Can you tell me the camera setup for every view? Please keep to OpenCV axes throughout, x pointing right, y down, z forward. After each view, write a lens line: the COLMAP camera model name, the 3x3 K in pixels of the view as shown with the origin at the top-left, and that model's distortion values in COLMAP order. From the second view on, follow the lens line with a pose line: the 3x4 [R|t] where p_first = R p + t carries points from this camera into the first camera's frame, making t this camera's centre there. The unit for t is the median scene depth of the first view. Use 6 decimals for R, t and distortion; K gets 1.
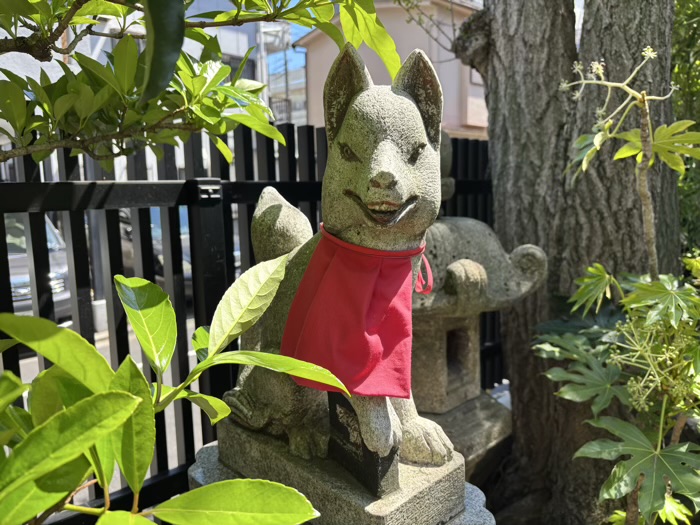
lens RADIAL K [[530.3, 0, 350.0], [0, 530.3, 262.5], [0, 0, 1]] dist [0.003481, -0.002215]
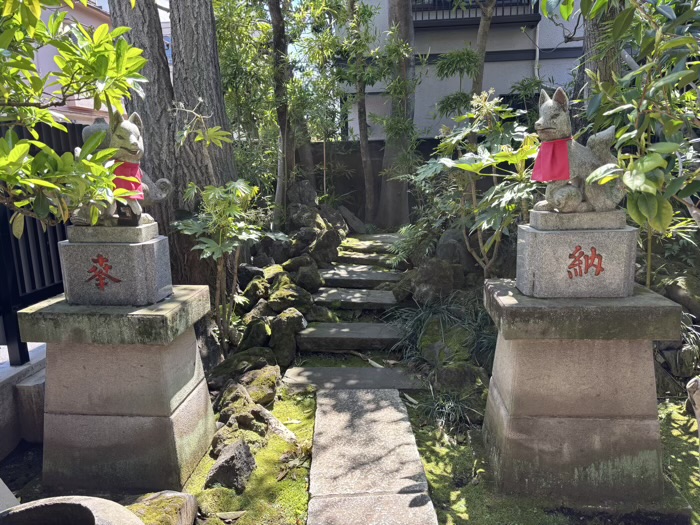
lens RADIAL K [[530.3, 0, 350.0], [0, 530.3, 262.5], [0, 0, 1]] dist [0.003481, -0.002215]
pose [[0.768821, -0.124889, 0.627150, -0.429982], [0.106014, 0.992065, 0.067594, 0.211911], [-0.630616, 0.014519, 0.775960, -1.050937]]
